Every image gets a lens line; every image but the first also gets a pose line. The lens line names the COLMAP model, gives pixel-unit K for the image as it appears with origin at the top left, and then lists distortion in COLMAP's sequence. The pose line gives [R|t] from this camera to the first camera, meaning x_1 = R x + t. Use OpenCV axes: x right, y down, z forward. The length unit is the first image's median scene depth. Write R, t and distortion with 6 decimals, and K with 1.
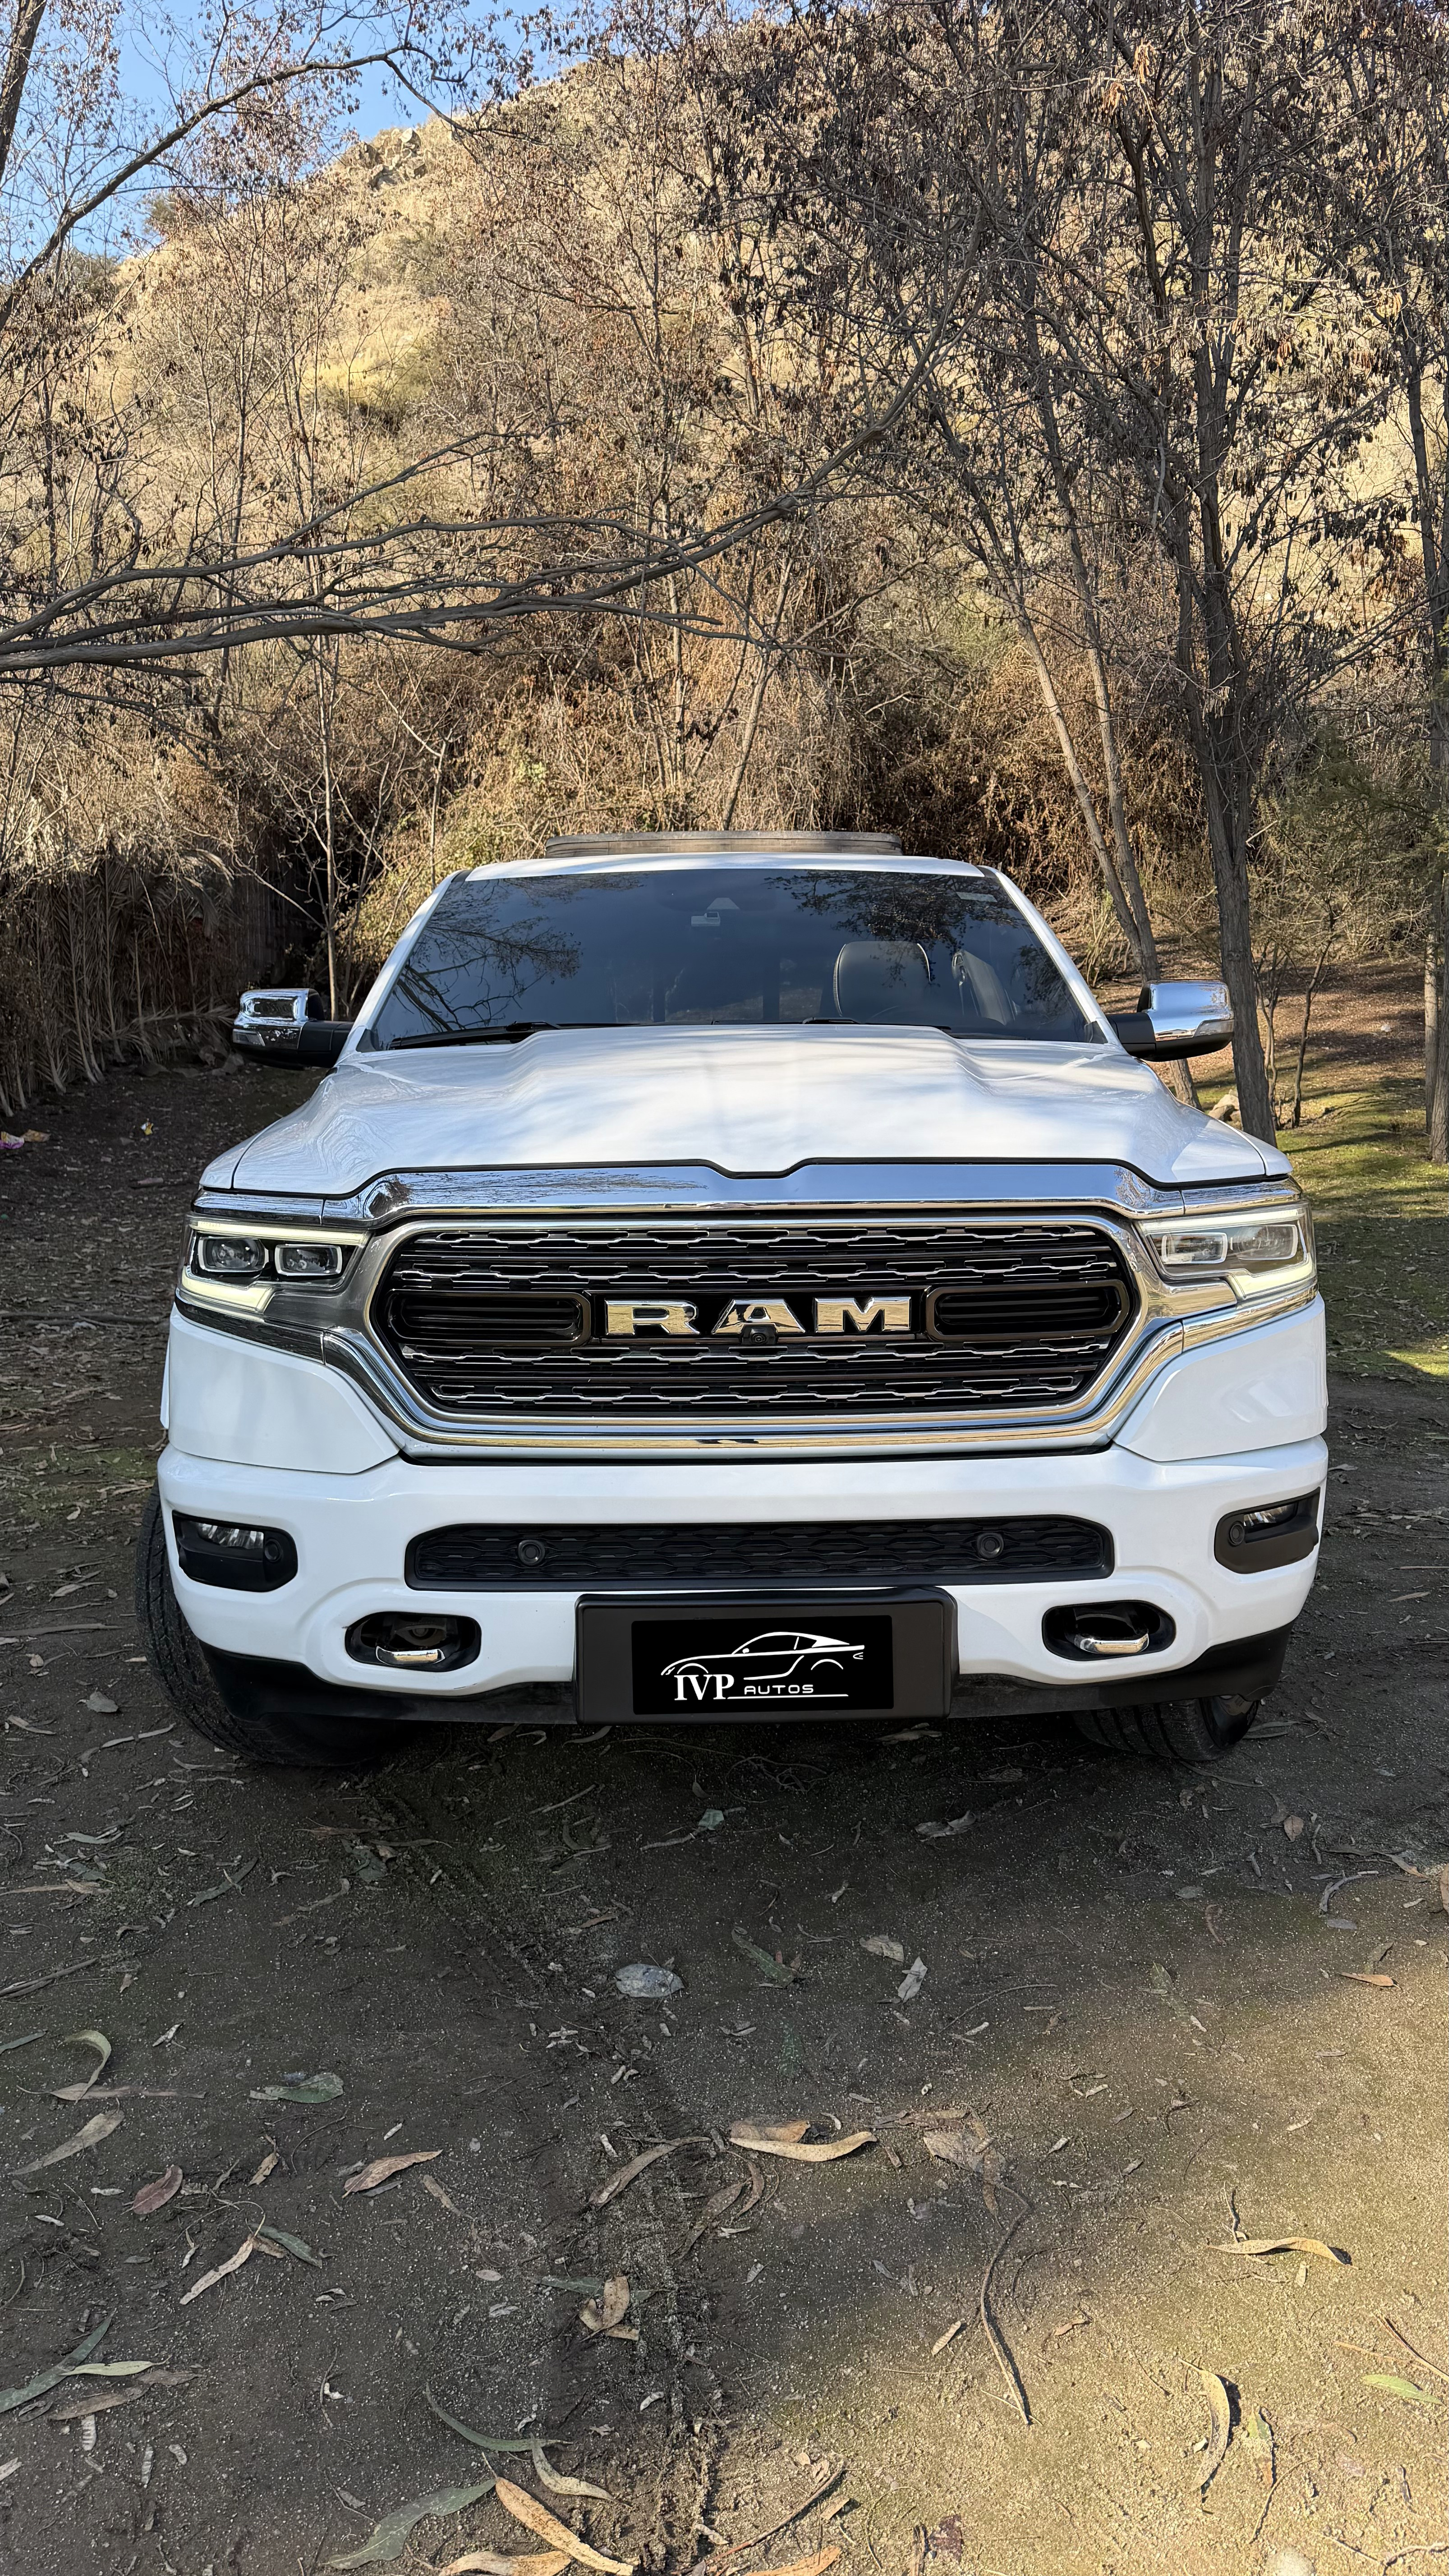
lens RADIAL K [[1840.3, 0, 724.5], [0, 1840.3, 1288.0], [0, 0, 1]] dist [0.021550, -0.000673]
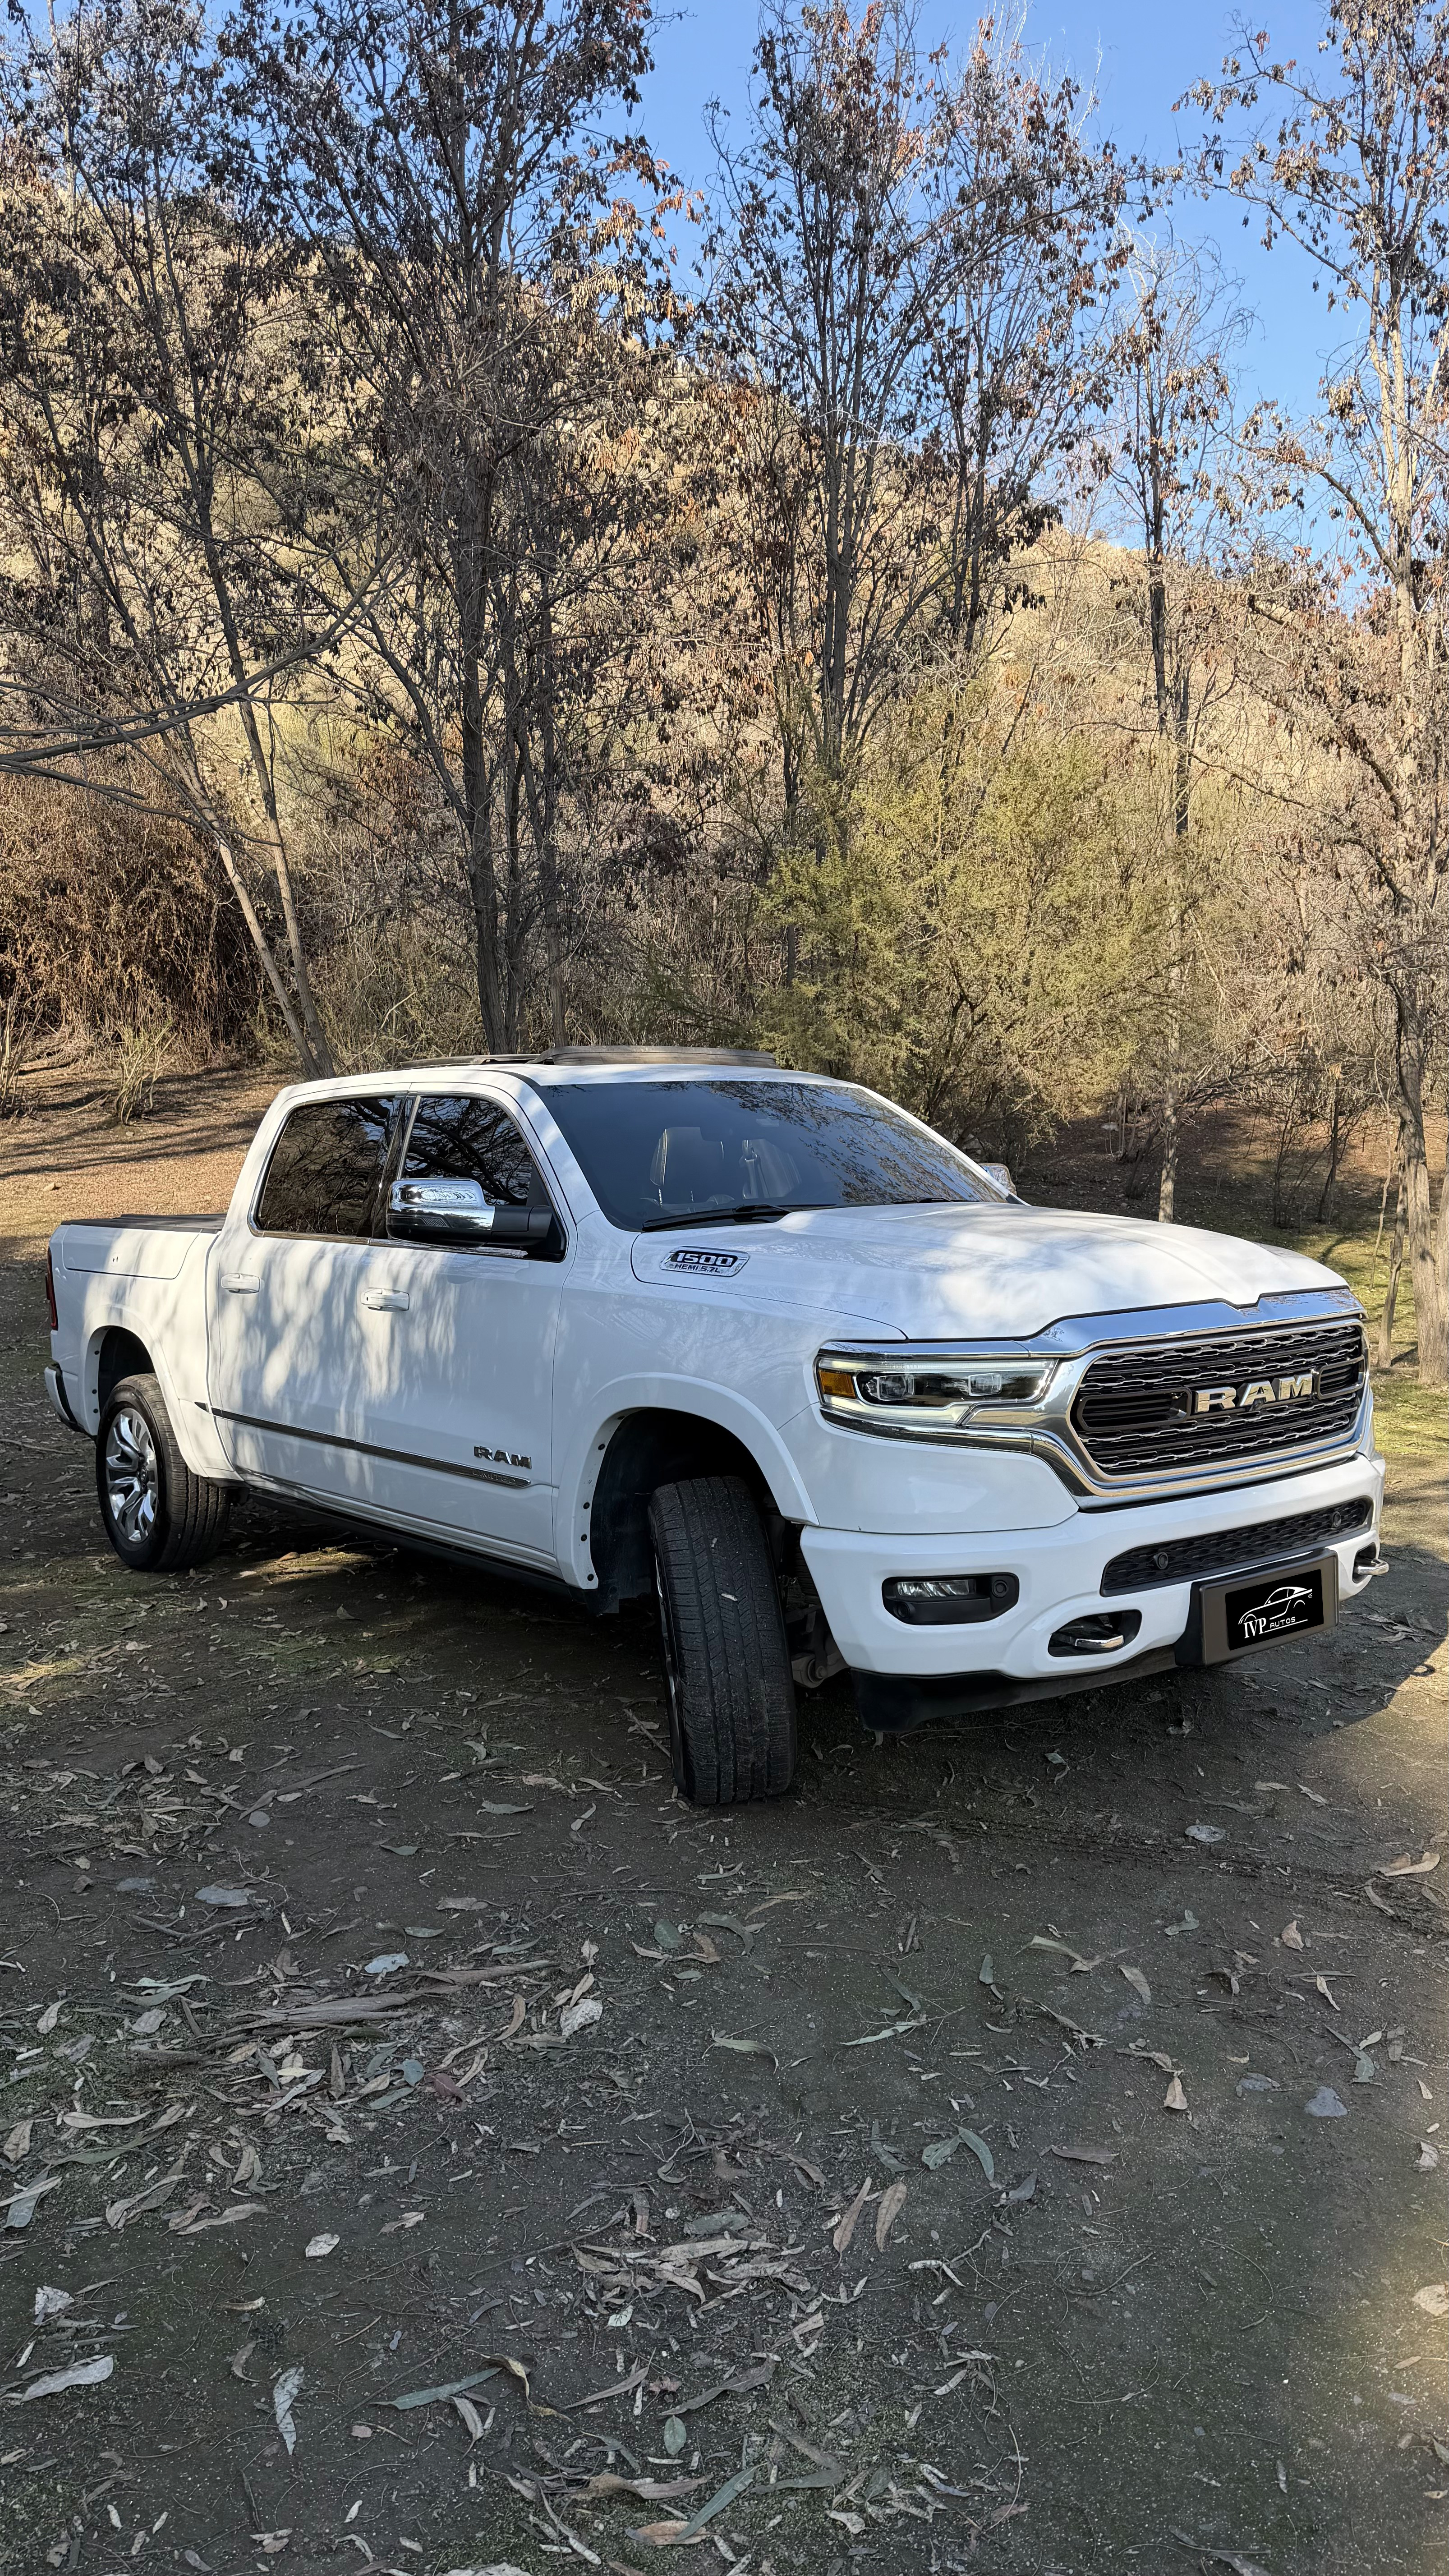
lens RADIAL K [[1841.0, 0, 724.5], [0, 1841.0, 1288.0], [0, 0, 1]] dist [-0.002852, -0.001687]
pose [[0.780488, -0.040415, 0.623863, -1.319845], [0.081046, 0.996028, -0.036870, -0.053890], [-0.619895, 0.079338, 0.780664, 0.016446]]
